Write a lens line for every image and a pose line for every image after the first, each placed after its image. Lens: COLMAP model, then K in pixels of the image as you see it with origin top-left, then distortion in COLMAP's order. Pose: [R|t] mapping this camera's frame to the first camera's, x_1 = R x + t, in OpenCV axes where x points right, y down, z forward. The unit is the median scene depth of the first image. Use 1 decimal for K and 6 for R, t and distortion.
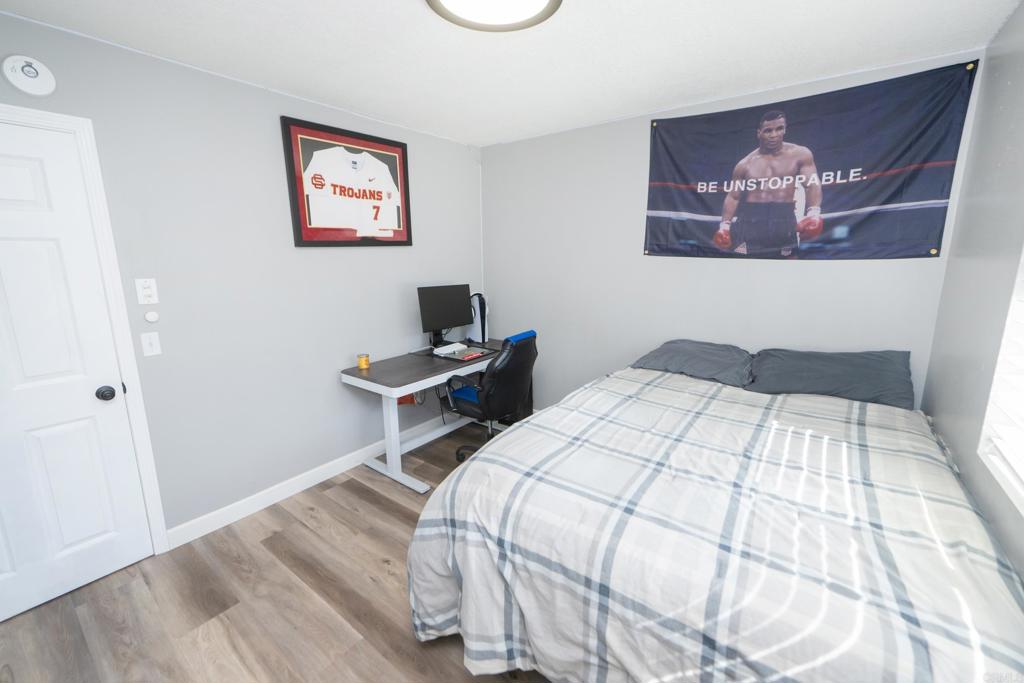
lens RADIAL K [[420.9, 0, 509.0], [0, 420.9, 331.8], [0, 0, 1]] dist [0.000001, 0.000171]
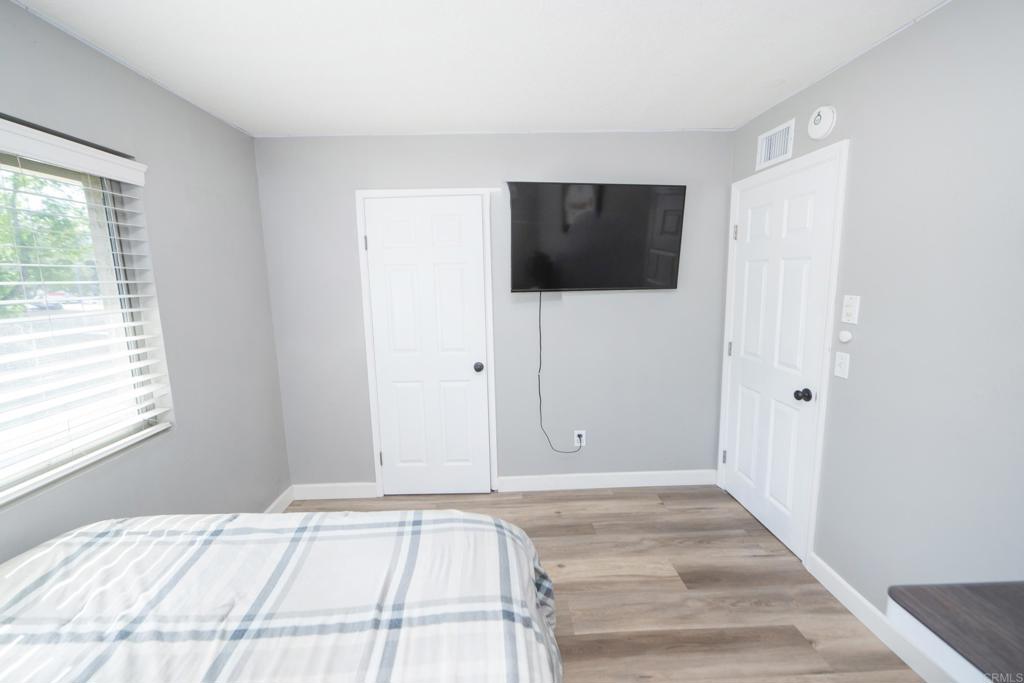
lens RADIAL K [[420.9, 0, 509.0], [0, 420.9, 331.8], [0, 0, 1]] dist [0.000001, 0.000171]
pose [[-0.771870, 0.108777, -0.626406, 0.360944], [-0.090533, 0.956410, 0.277639, -0.282392], [0.629301, 0.271012, -0.728376, 1.446005]]
